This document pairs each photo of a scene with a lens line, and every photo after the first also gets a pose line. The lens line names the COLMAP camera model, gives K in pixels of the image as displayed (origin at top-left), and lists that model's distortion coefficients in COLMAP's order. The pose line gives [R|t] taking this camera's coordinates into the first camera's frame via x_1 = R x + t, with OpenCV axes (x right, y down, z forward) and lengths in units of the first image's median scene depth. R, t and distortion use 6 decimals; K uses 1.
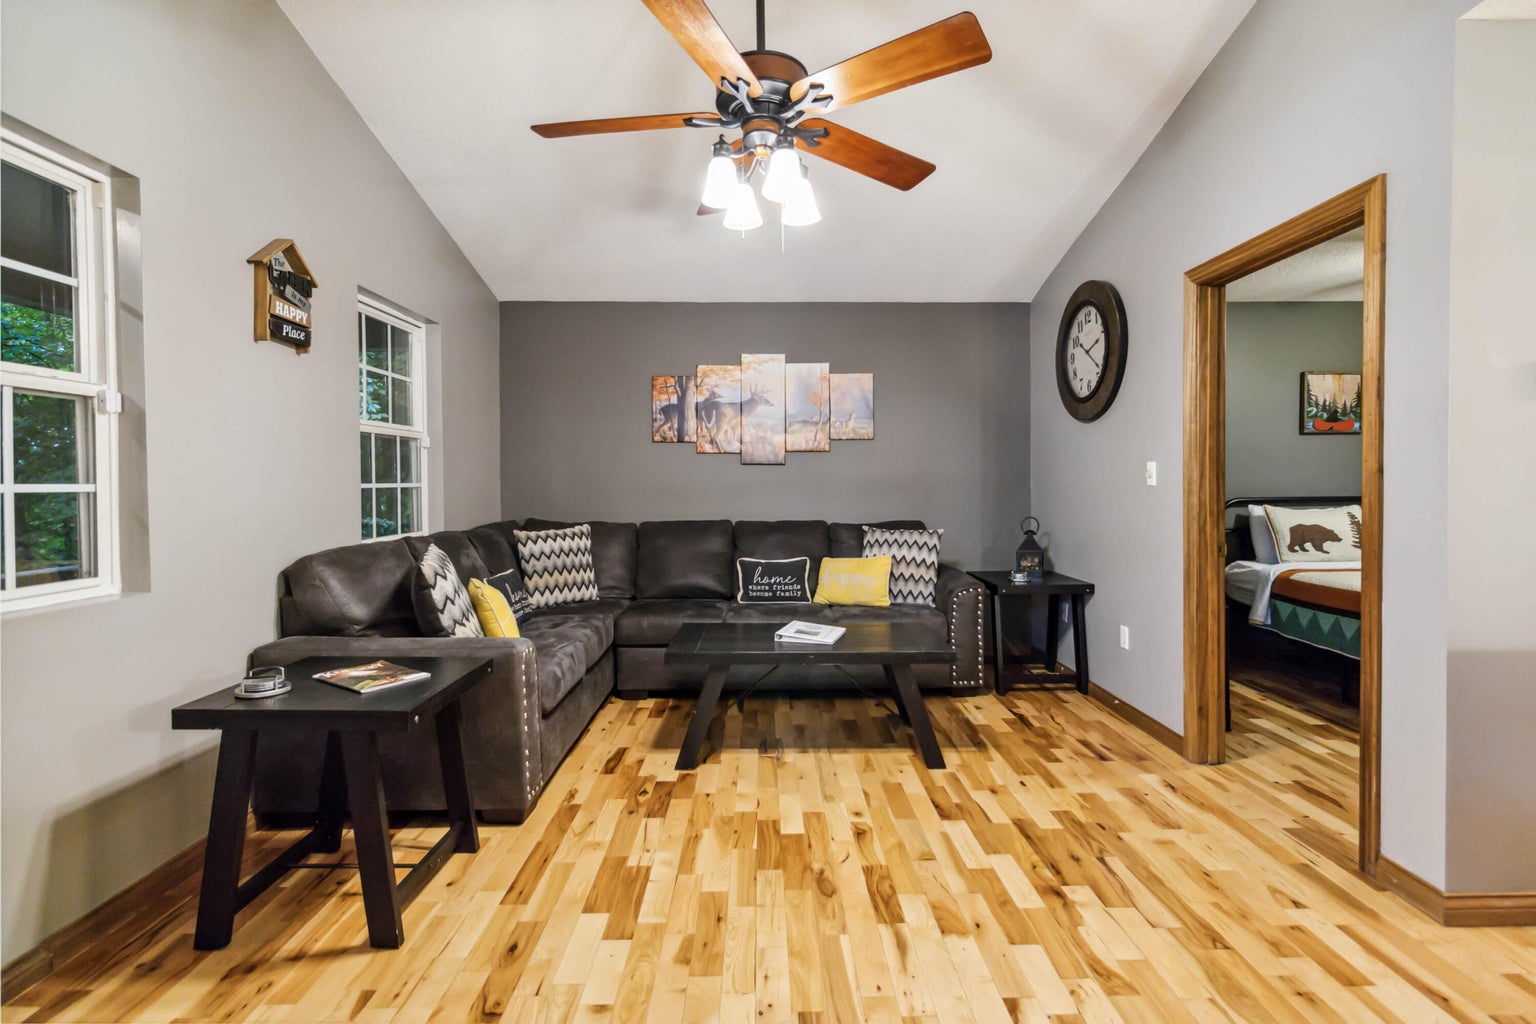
lens RADIAL K [[706.3, 0, 775.4], [0, 706.3, 494.2], [0, 0, 1]] dist [0.001361, 0.000849]
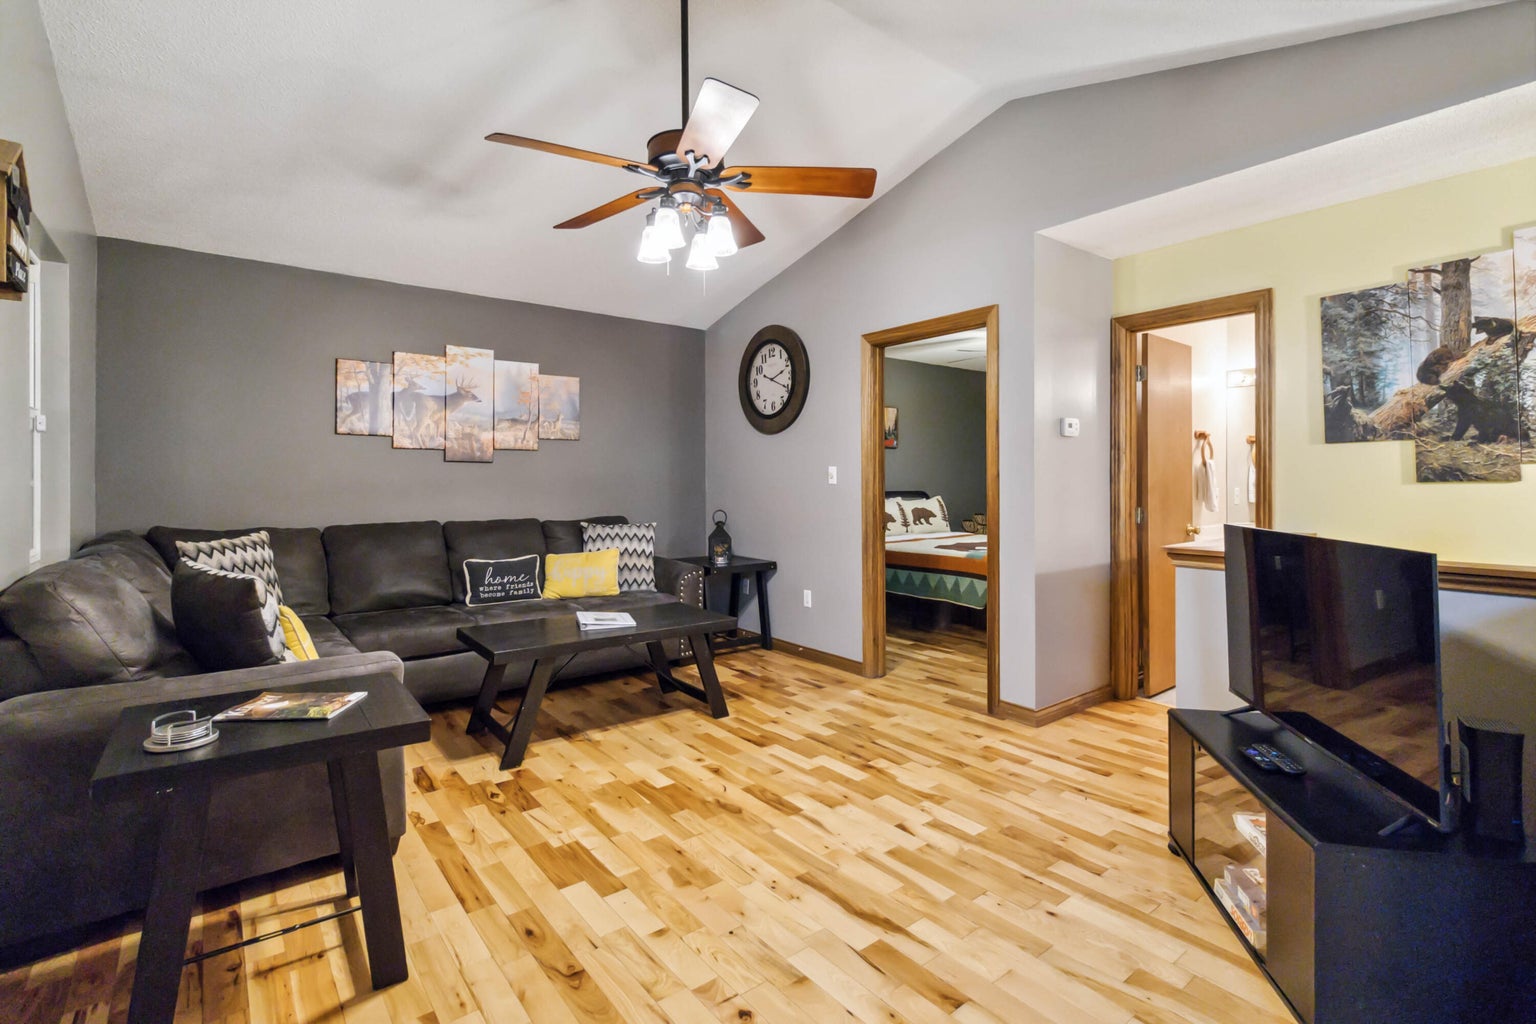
lens RADIAL K [[714.6, 0, 772.1], [0, 714.6, 478.4], [0, 0, 1]] dist [0.001894, 0.001128]
pose [[0.796728, 0.004591, 0.604321, -0.320048], [0.006949, 0.999835, -0.016757, -0.000743], [-0.604298, 0.017550, 0.796565, -0.026502]]
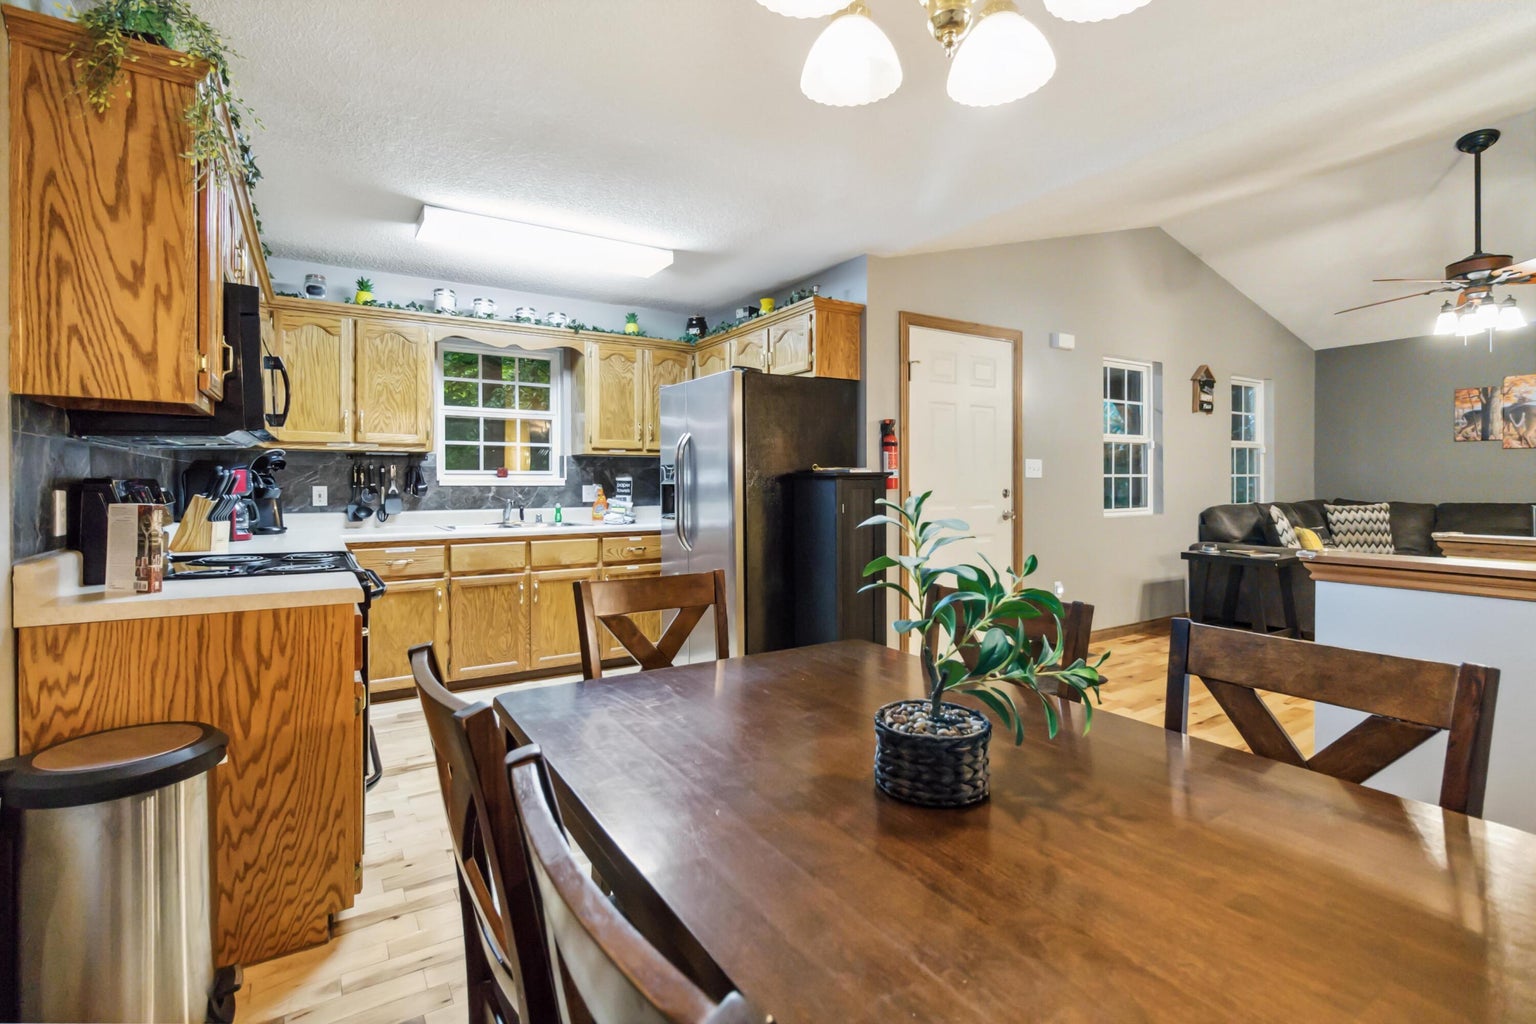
lens RADIAL K [[714.6, 0, 772.1], [0, 714.6, 478.4], [0, 0, 1]] dist [0.001894, 0.001128]
pose [[0.527132, 0.001402, -0.849782, 0.318827], [-0.011998, 0.999911, -0.005793, 0.017791], [0.849699, 0.013250, 0.527102, -0.841032]]
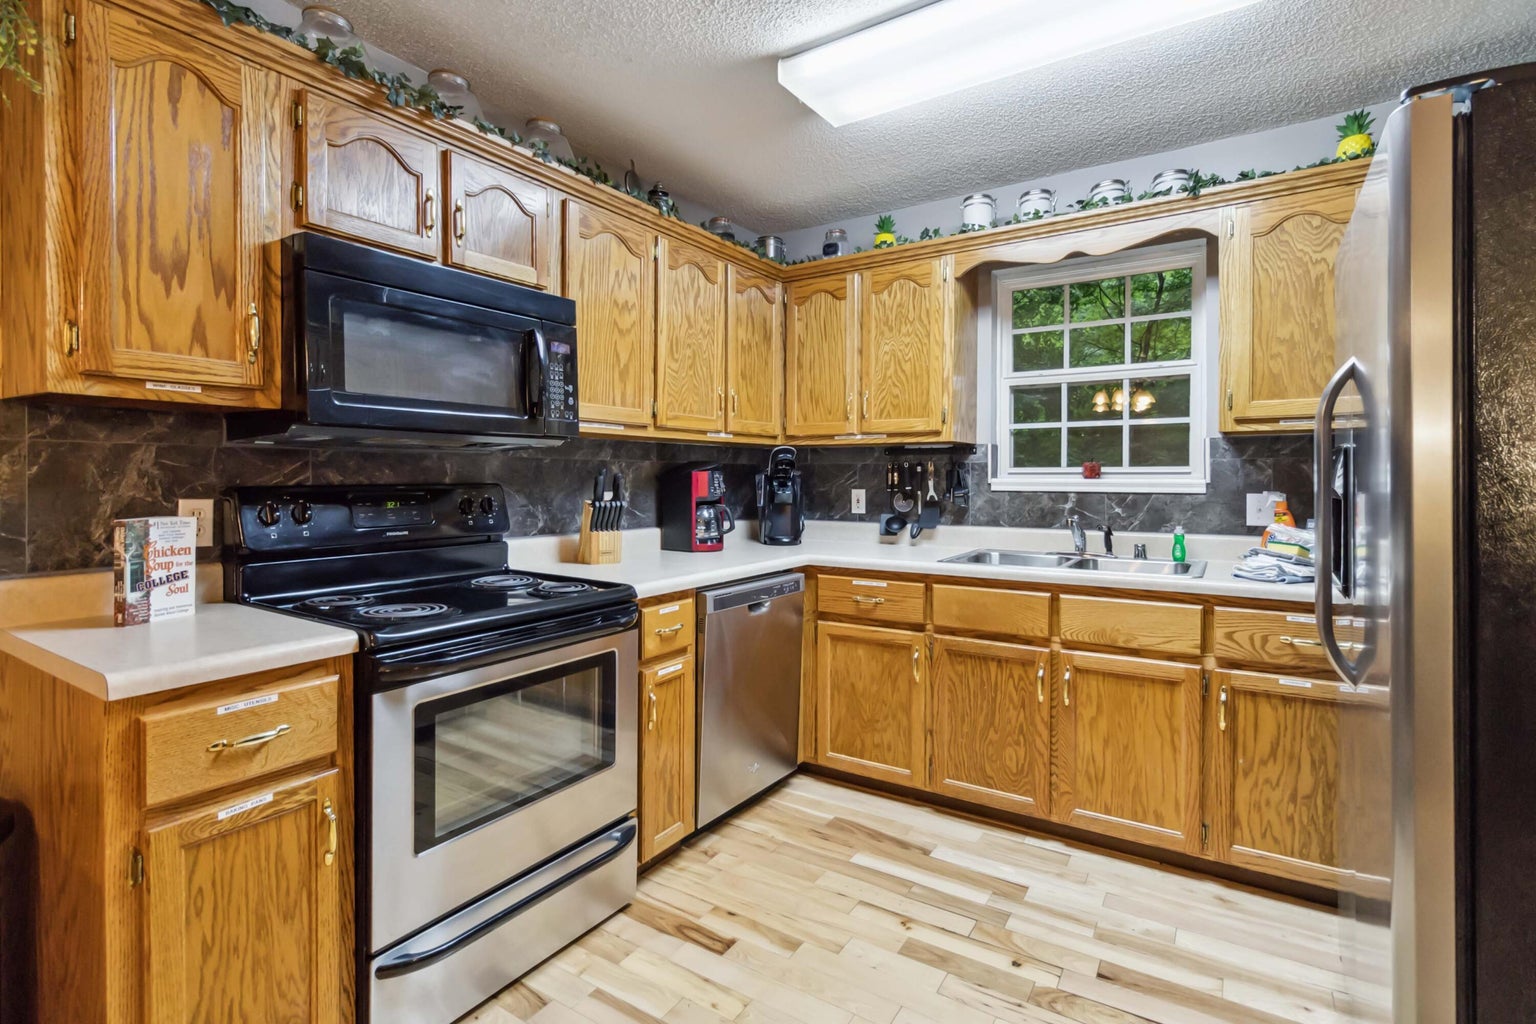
lens RADIAL K [[738.8, 0, 775.3], [0, 738.8, 485.3], [0, 0, 1]] dist [0.000168, 0.000472]
pose [[-0.559229, 0.014127, -0.828893, -0.105509], [-0.006742, 0.999744, 0.021588, 0.008274], [0.828986, 0.017661, -0.558991, -0.463539]]
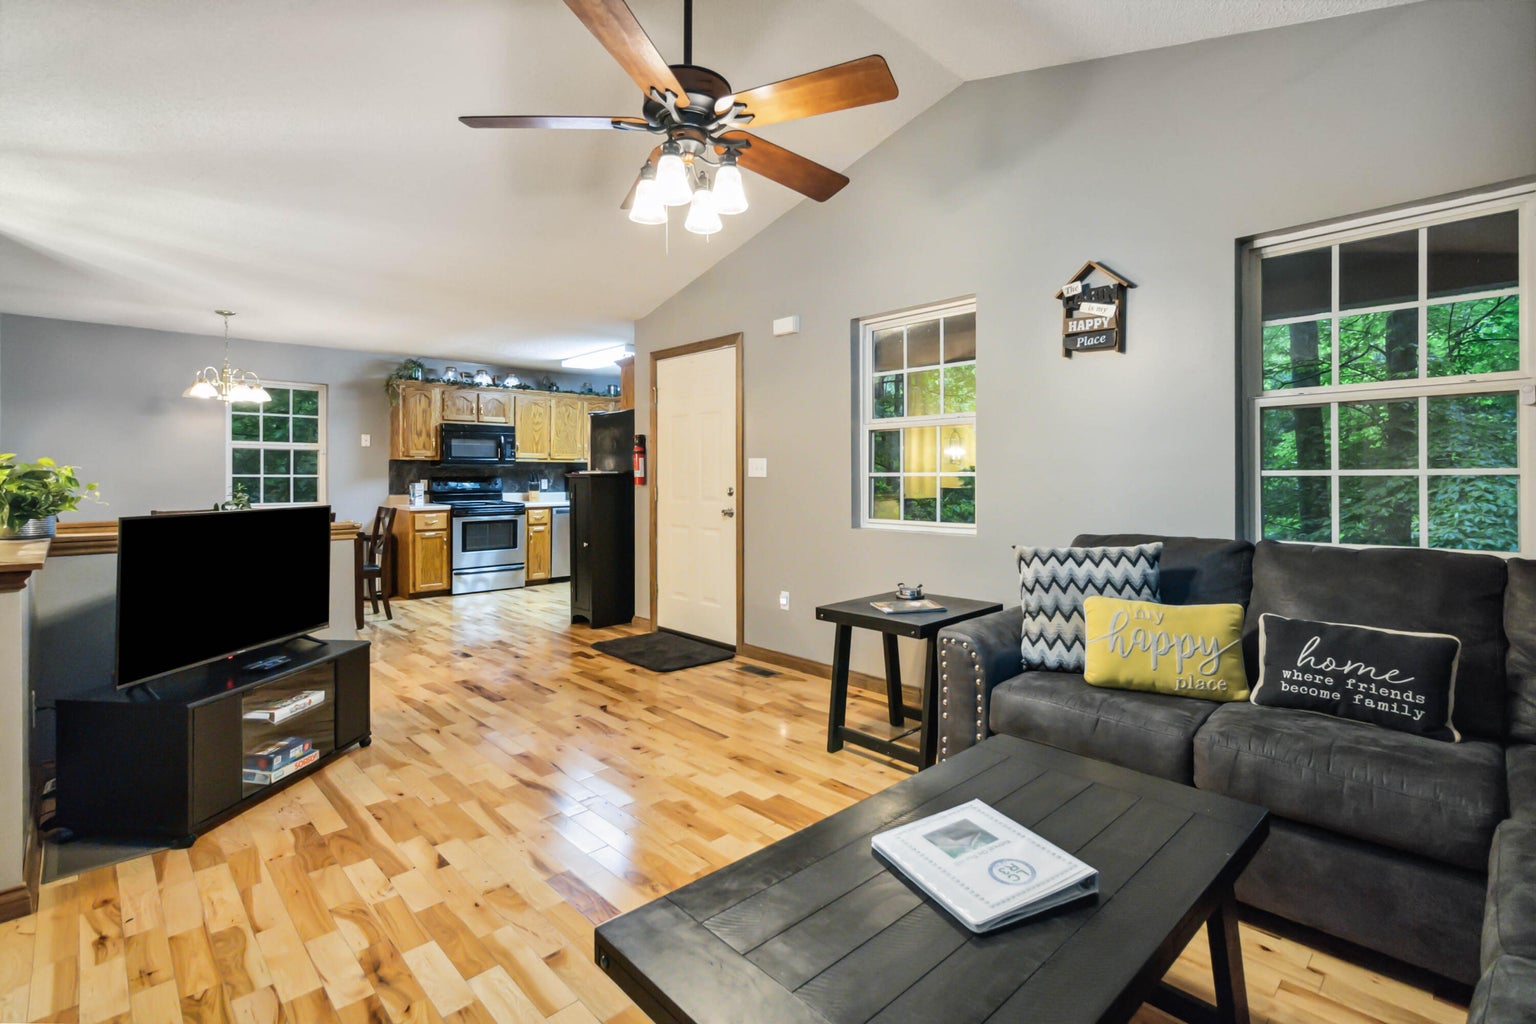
lens RADIAL K [[714.6, 0, 772.1], [0, 714.6, 478.4], [0, 0, 1]] dist [0.001894, 0.001128]
pose [[-0.734065, 0.009940, -0.679006, 0.309391], [-0.004384, 0.999803, 0.019376, -0.014927], [0.679065, 0.017200, -0.733877, 0.943232]]
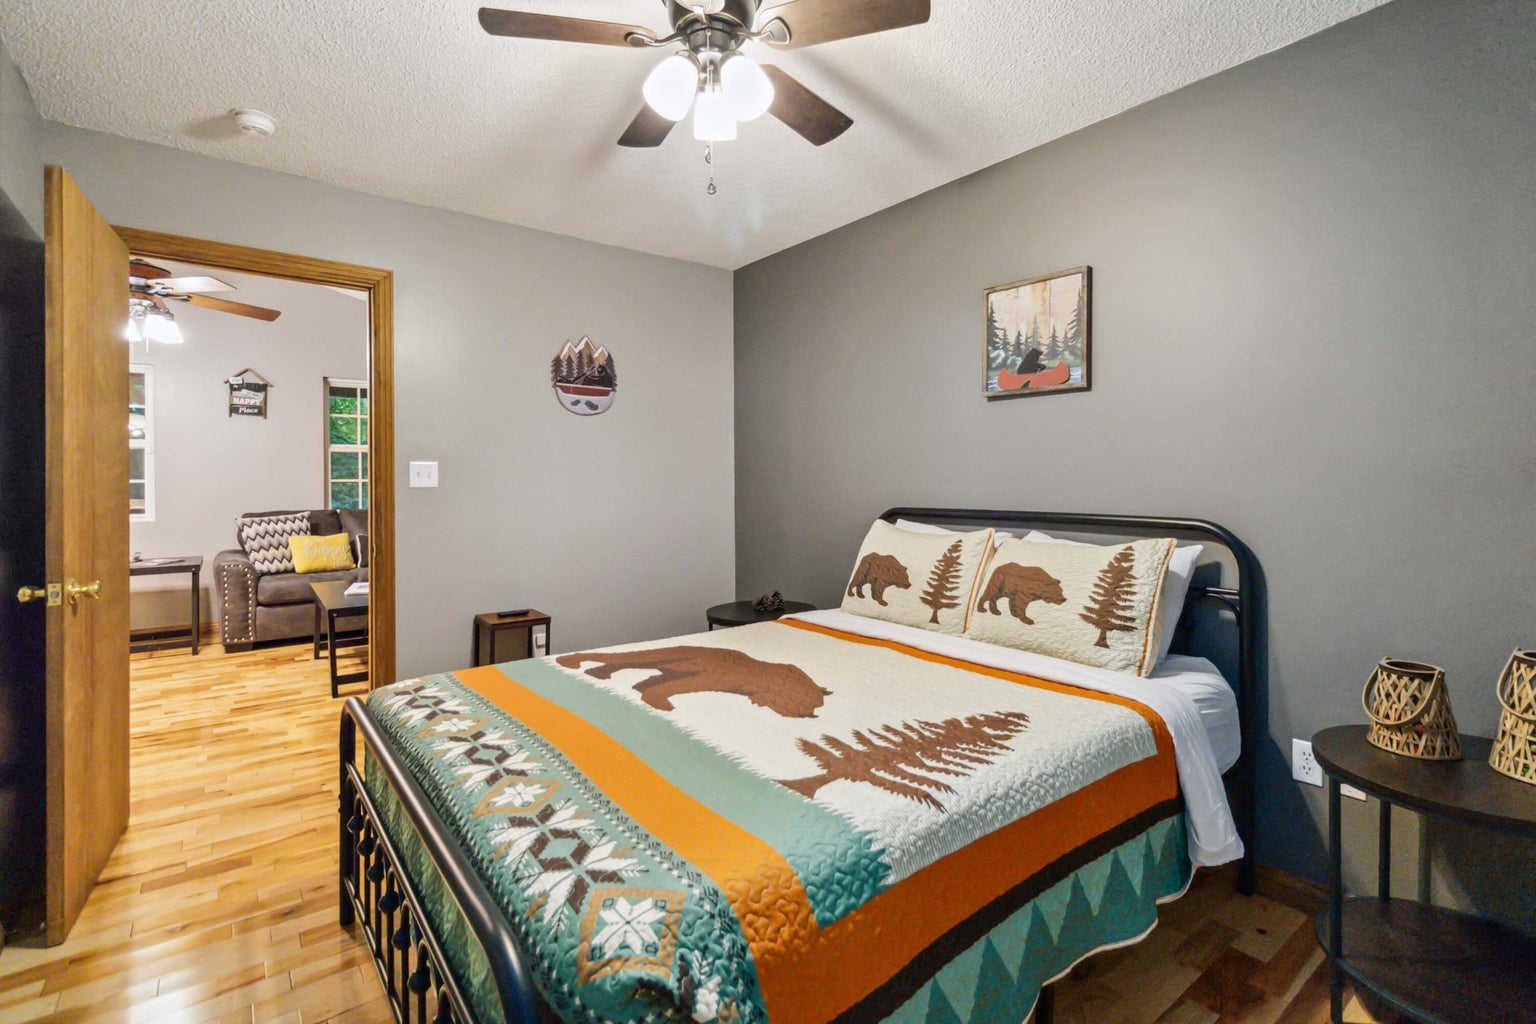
lens RADIAL K [[706.3, 0, 775.4], [0, 706.3, 494.2], [0, 0, 1]] dist [0.001361, 0.000849]
pose [[0.605888, 0.019386, -0.795314, 1.274372], [-0.018834, 0.999772, 0.010021, -0.014072], [0.795327, 0.008907, 0.606115, 0.610290]]
